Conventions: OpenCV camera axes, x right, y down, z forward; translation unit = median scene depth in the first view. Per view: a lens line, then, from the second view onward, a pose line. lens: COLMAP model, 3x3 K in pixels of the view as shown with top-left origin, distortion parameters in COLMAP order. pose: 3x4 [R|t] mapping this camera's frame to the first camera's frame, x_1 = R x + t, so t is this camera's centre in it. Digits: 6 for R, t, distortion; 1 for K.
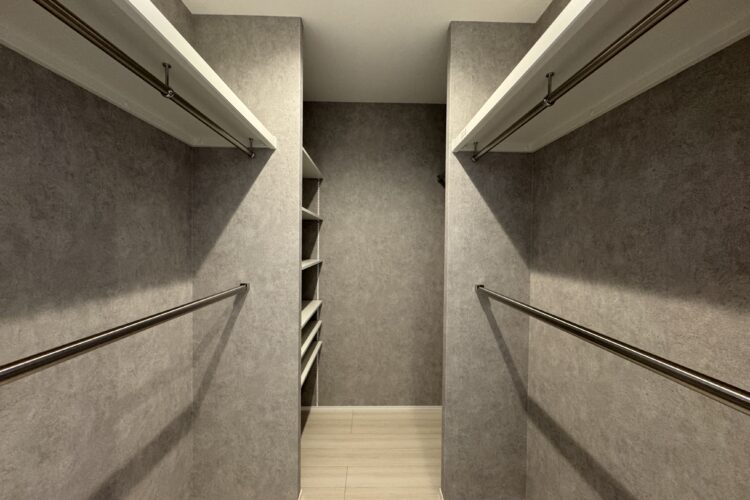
lens RADIAL K [[299.0, 0, 370.7], [0, 299.0, 246.8], [0, 0, 1]] dist [-0.001621, -0.000152]
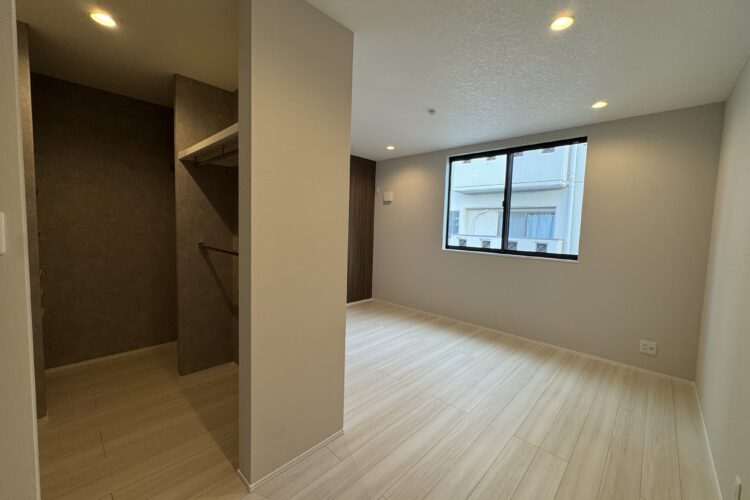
lens RADIAL K [[299.0, 0, 370.7], [0, 299.0, 246.8], [0, 0, 1]] dist [-0.001621, -0.000152]
pose [[0.687955, -0.044539, 0.724386, -0.190555], [-0.015218, 0.997010, 0.075754, 0.007568], [-0.725594, -0.063139, 0.685220, -0.820878]]
